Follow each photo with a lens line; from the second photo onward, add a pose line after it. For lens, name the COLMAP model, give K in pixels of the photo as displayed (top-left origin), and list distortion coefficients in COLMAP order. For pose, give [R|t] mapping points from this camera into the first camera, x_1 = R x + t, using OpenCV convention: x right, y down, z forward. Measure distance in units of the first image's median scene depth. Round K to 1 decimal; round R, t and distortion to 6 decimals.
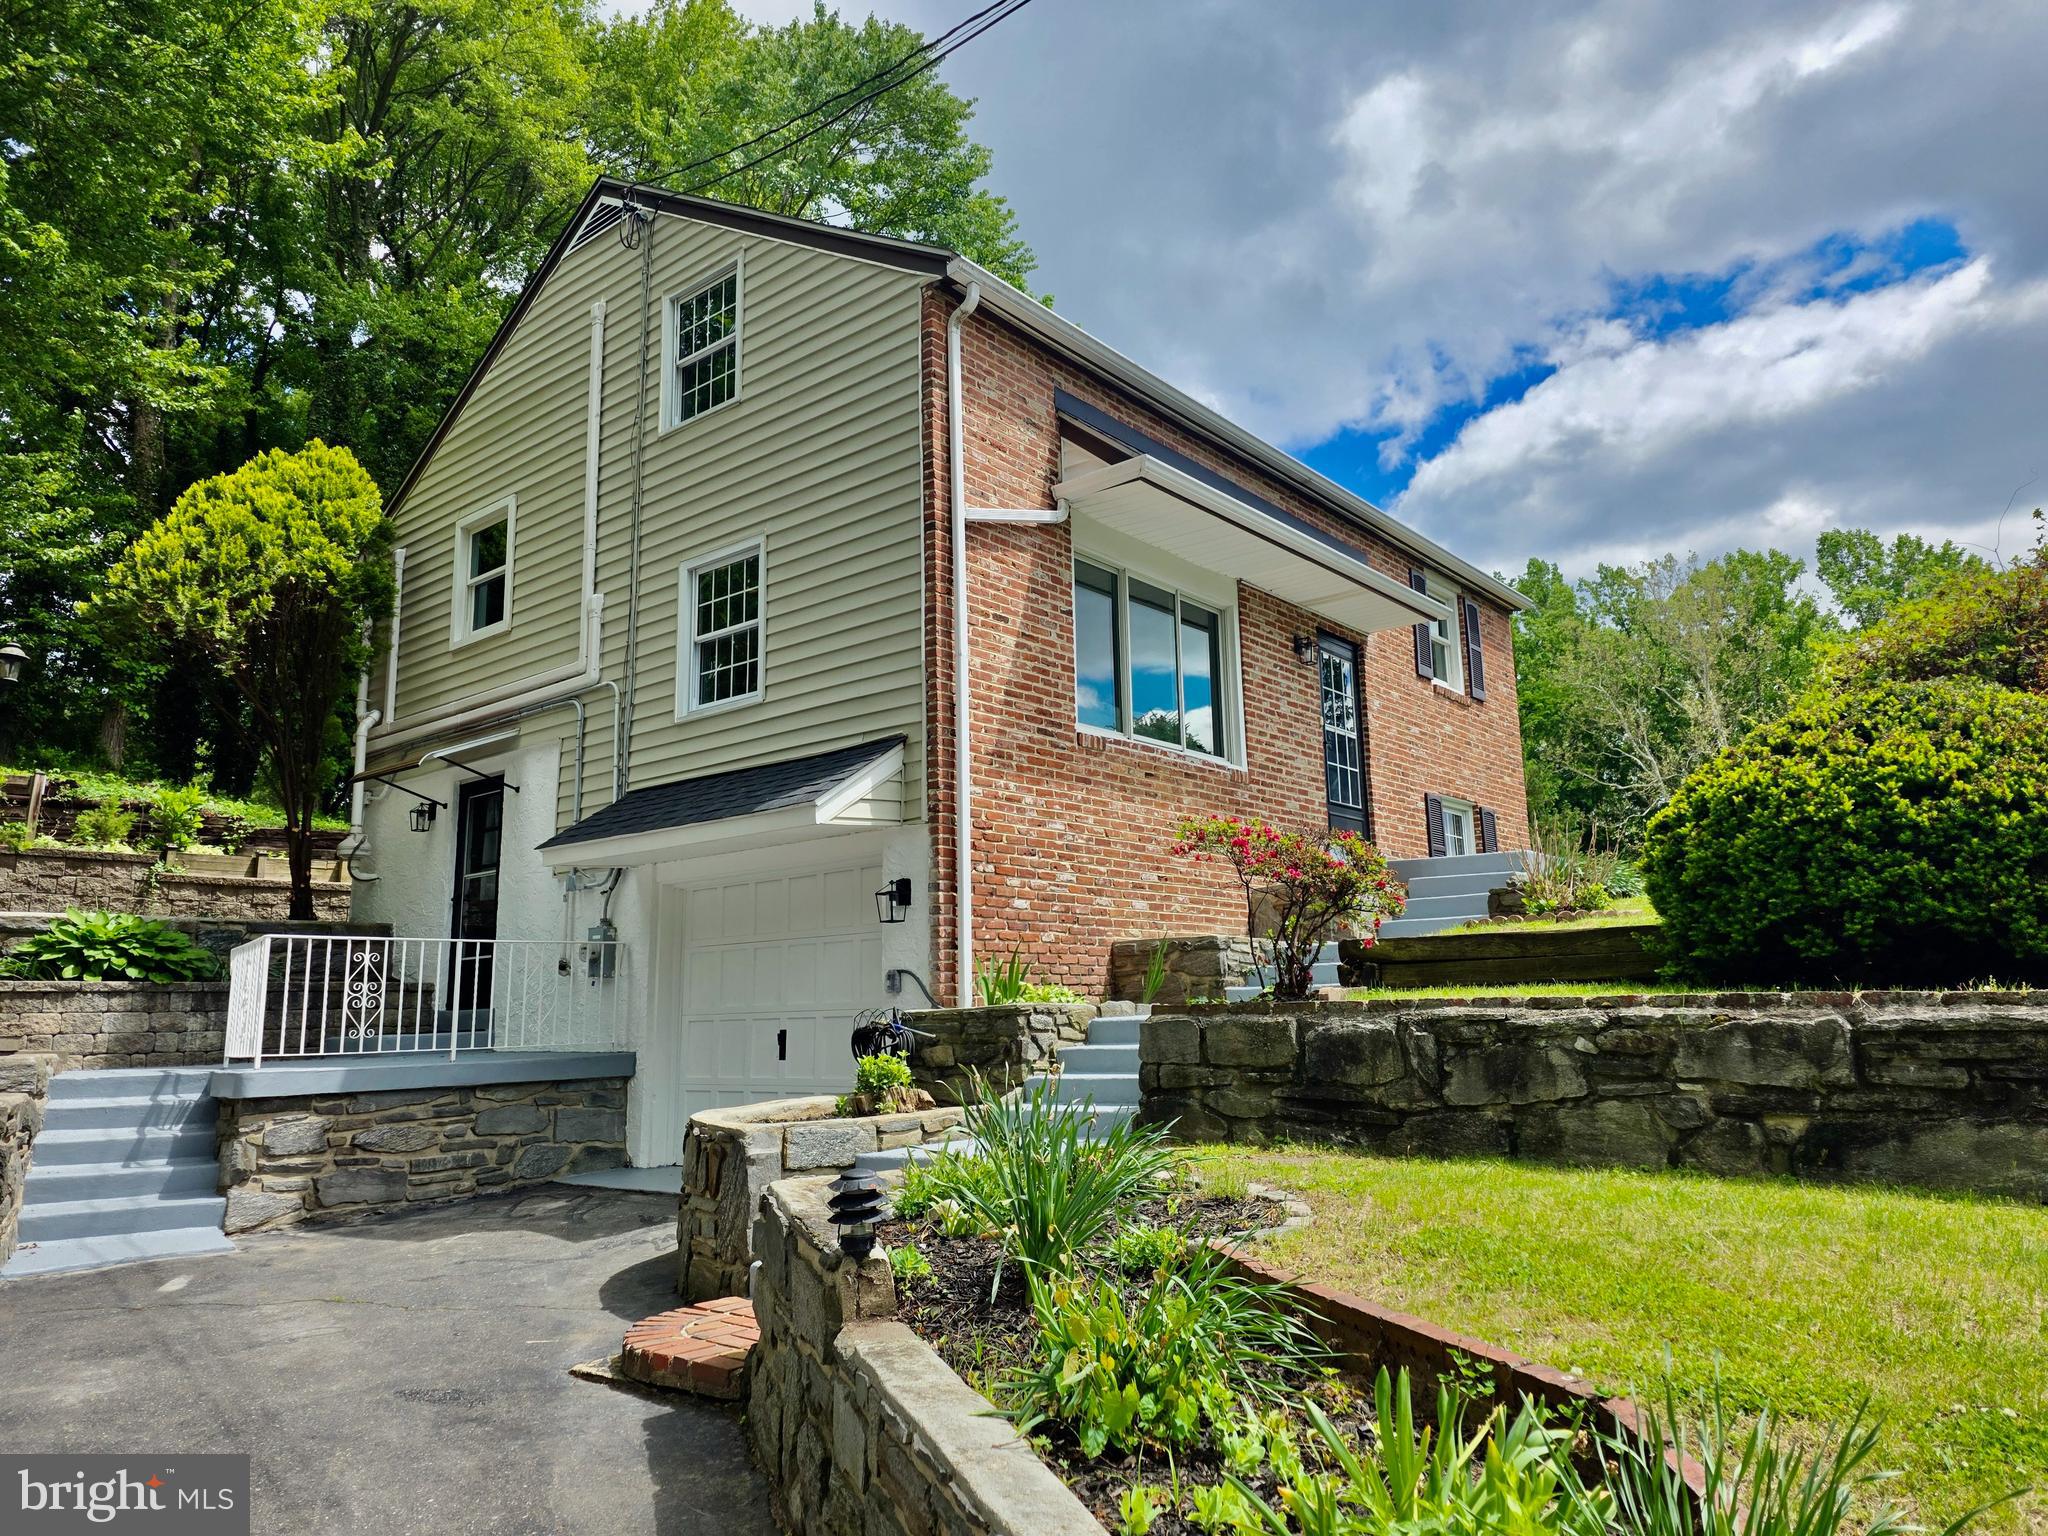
lens RADIAL K [[1367.2, 0, 1031.3], [0, 1367.2, 771.7], [0, 0, 1]] dist [0.055419, -0.024659]
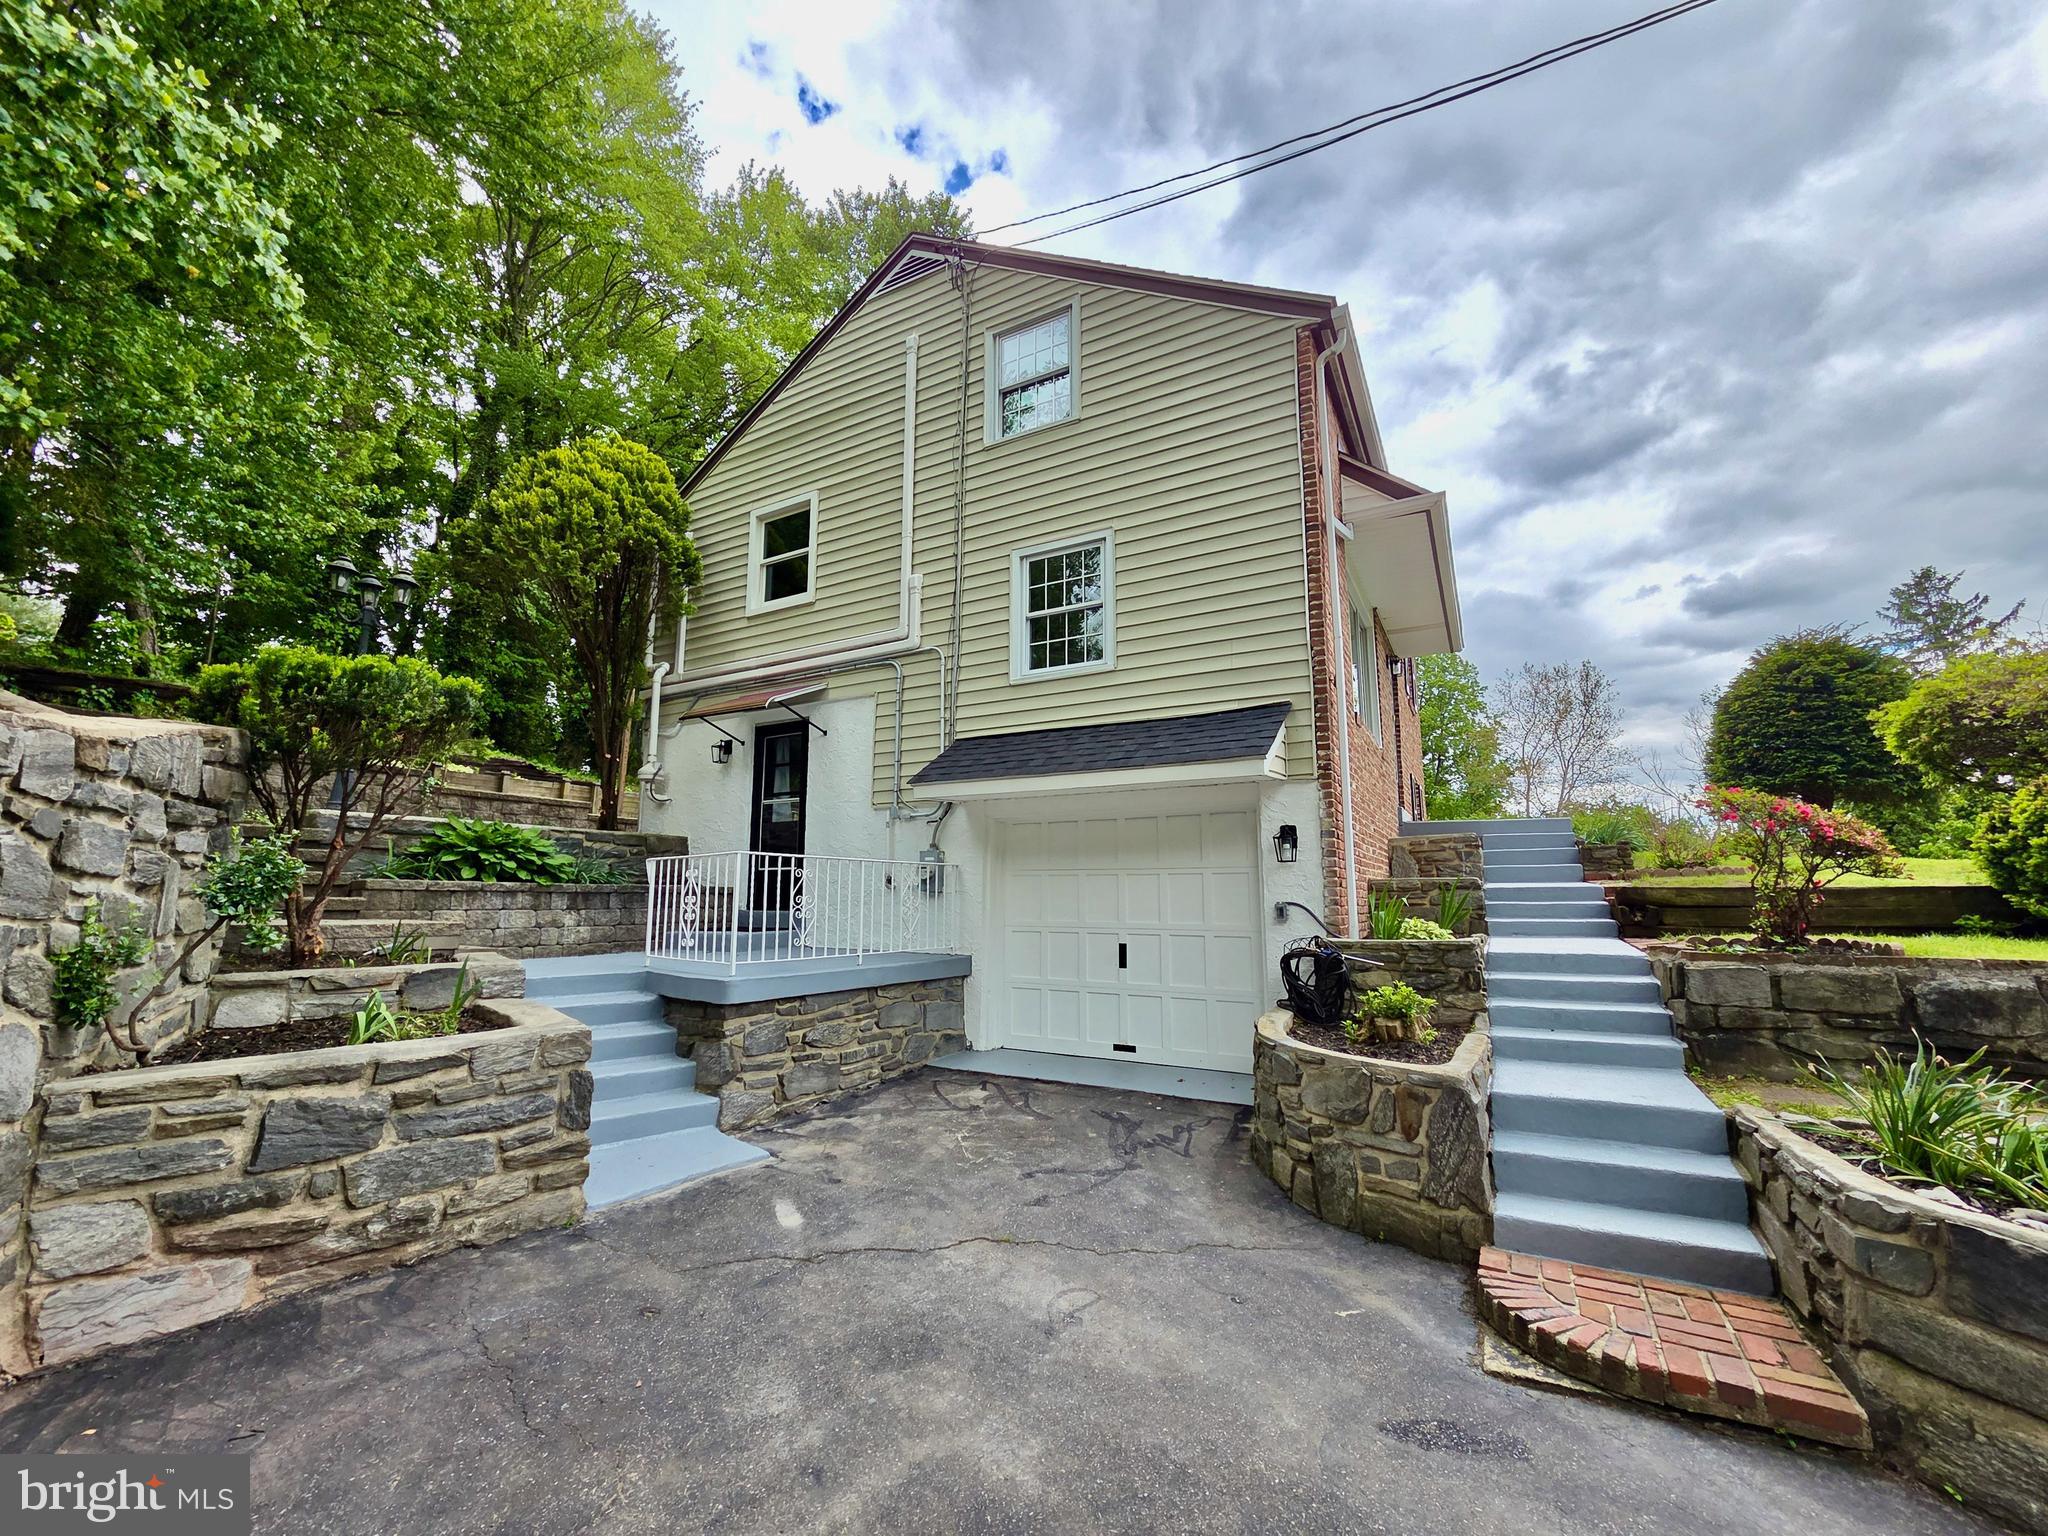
lens RADIAL K [[842.4, 0, 1024.0], [0, 842.4, 788.3], [0, 0, 1]] dist [0.001331, -0.000475]
pose [[0.983512, 0.047836, 0.174402, -0.357792], [-0.055409, 0.997709, 0.038809, 0.025621], [-0.172146, -0.047833, 0.983909, 0.258449]]
